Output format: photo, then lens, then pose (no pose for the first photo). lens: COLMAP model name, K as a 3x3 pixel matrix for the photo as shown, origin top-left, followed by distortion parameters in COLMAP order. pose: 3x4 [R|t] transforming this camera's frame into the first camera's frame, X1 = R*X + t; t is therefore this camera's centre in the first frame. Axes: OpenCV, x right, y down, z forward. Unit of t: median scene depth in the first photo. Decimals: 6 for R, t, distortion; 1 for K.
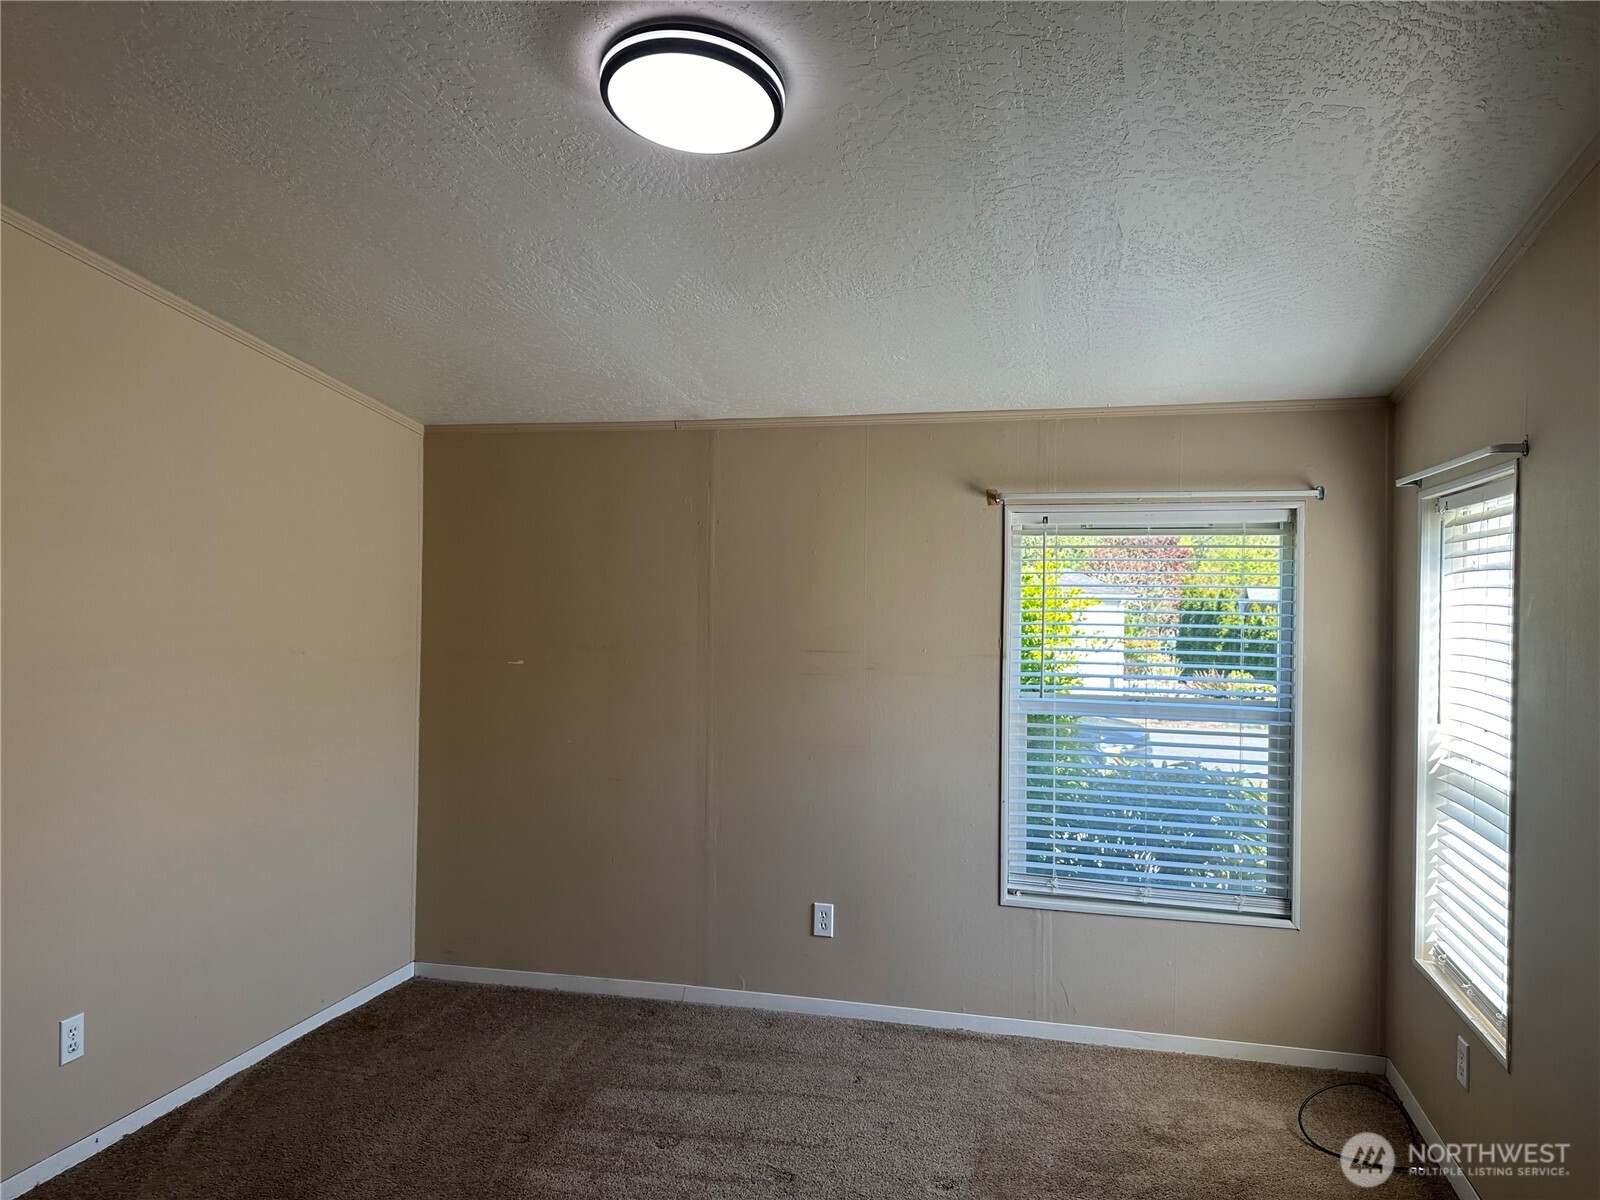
lens RADIAL K [[1118.3, 0, 800.0], [0, 1118.3, 600.0], [0, 0, 1]] dist [0.056395, -0.063905]
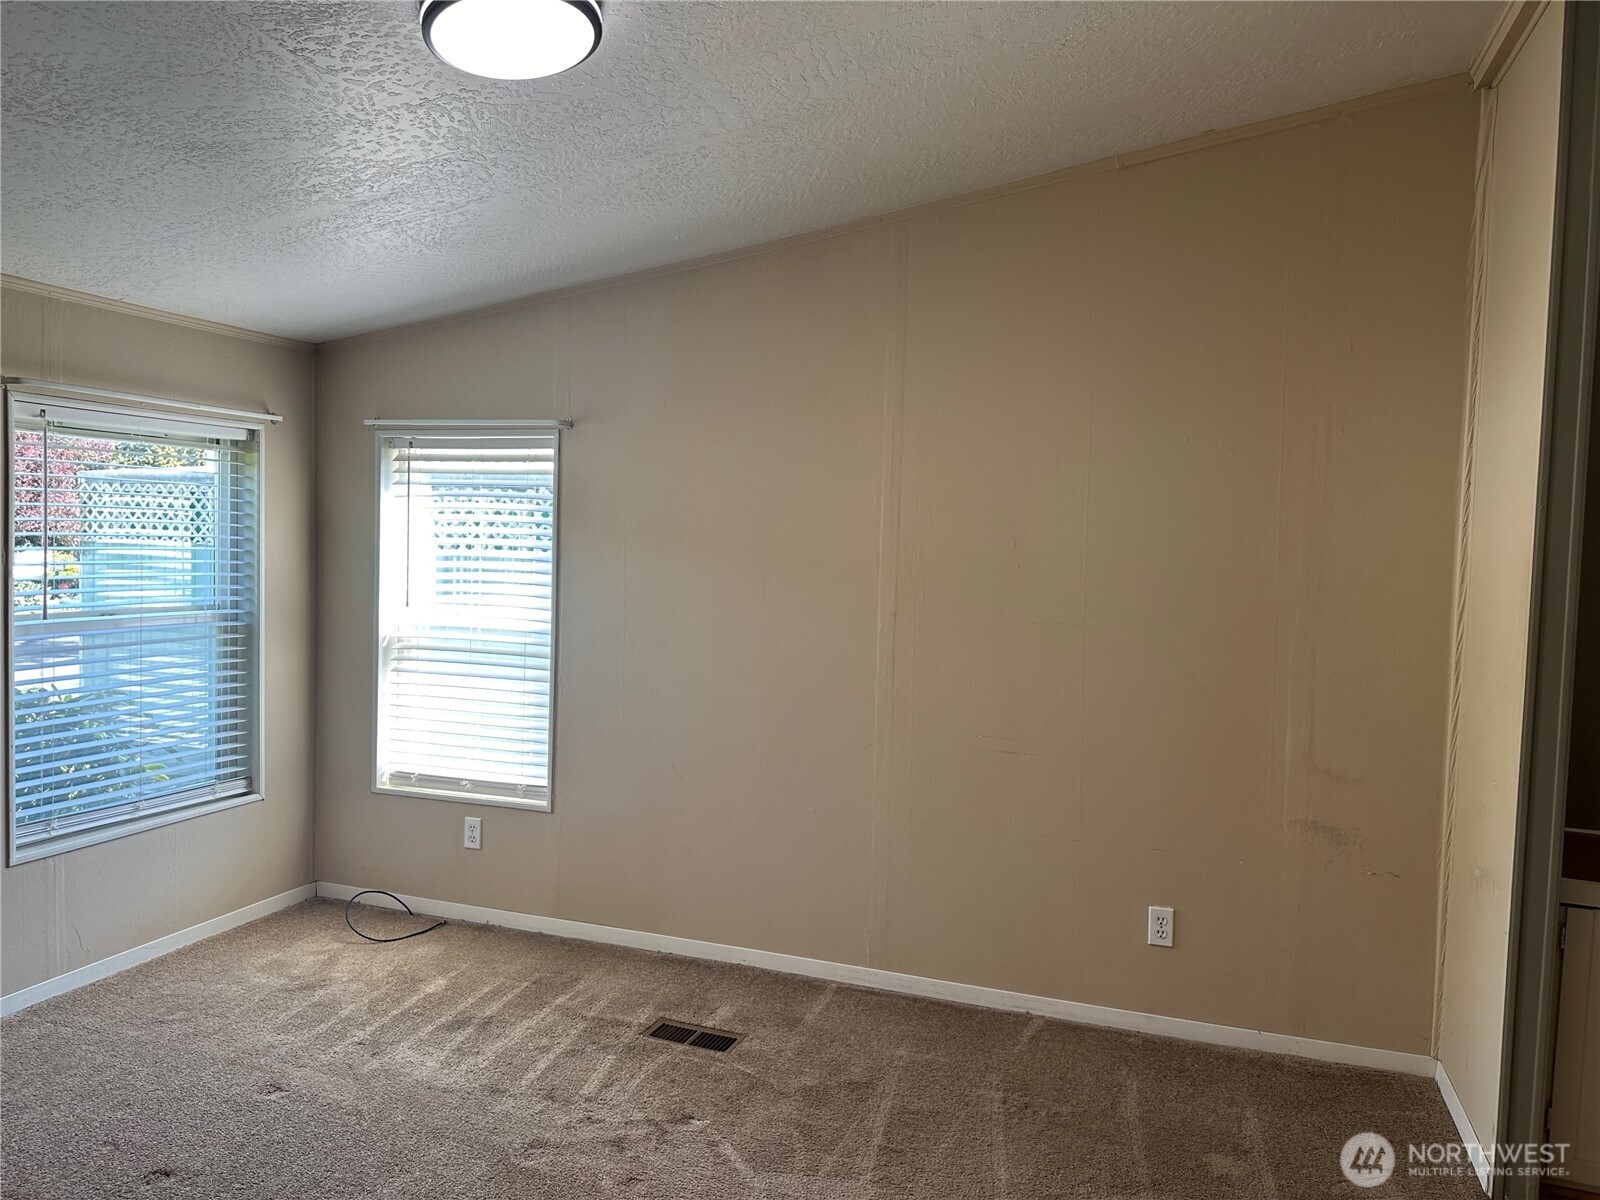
lens RADIAL K [[1109.7, 0, 806.6], [0, 1109.7, 597.1], [0, 0, 1]] dist [0.123926, -0.206891]
pose [[0.080983, -0.060459, 0.994880, -0.633212], [-0.019582, 0.997869, 0.062235, 0.004368], [-0.996523, -0.024522, 0.079627, 0.357751]]
